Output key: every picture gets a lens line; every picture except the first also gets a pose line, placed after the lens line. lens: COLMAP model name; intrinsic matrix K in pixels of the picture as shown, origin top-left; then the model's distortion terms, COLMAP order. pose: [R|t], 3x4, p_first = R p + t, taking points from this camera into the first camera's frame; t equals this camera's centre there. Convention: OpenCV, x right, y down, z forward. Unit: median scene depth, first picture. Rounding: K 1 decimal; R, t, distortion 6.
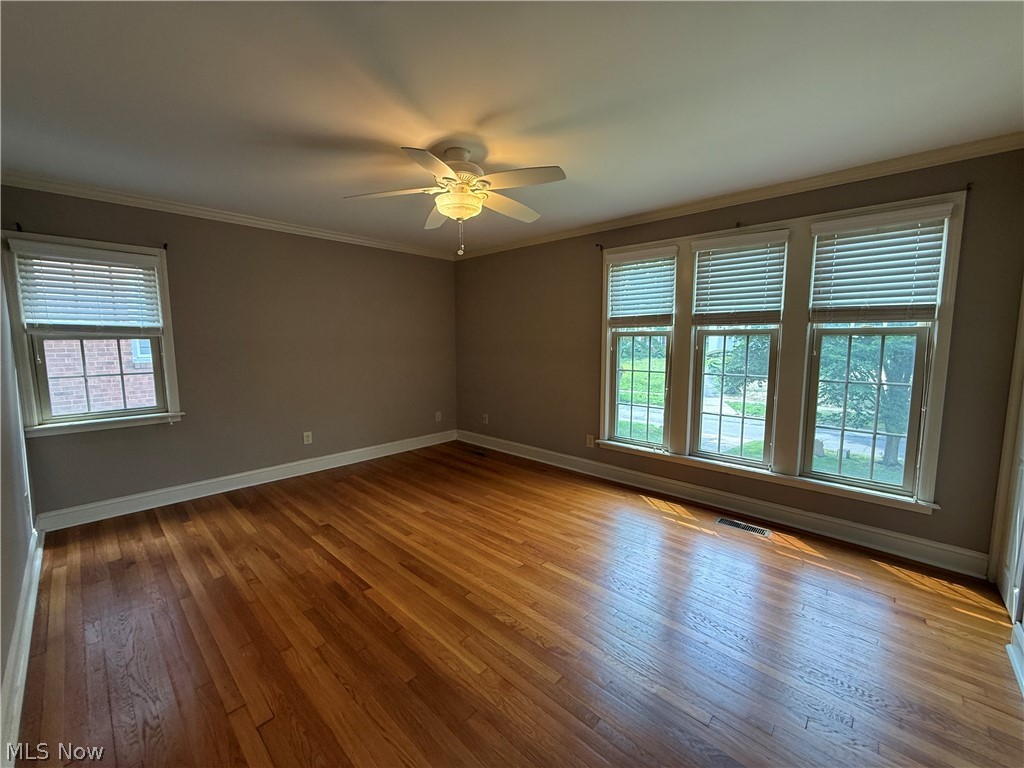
lens RADIAL K [[409.5, 0, 508.9], [0, 409.5, 384.7], [0, 0, 1]] dist [0.002247, 0.000243]
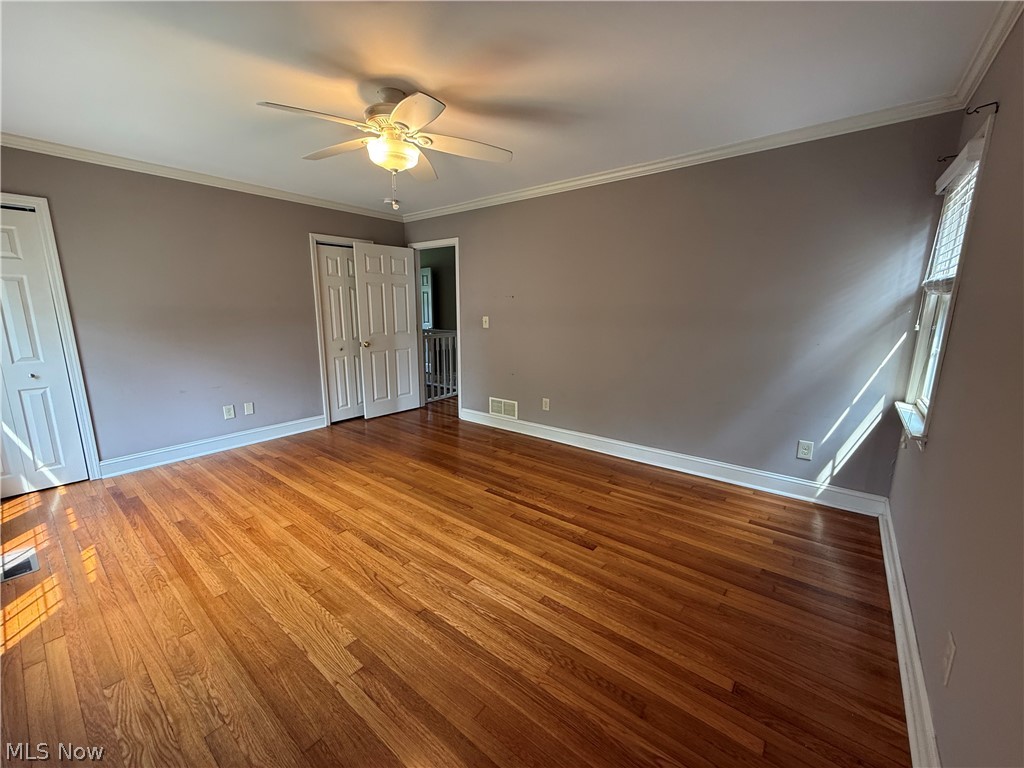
lens RADIAL K [[409.5, 0, 508.9], [0, 409.5, 384.7], [0, 0, 1]] dist [0.002247, 0.000243]
pose [[-0.997163, 0.014661, -0.073834, -0.254317], [-0.008062, 0.954406, 0.298404, -0.183802], [0.074842, 0.298152, -0.951580, 1.722285]]
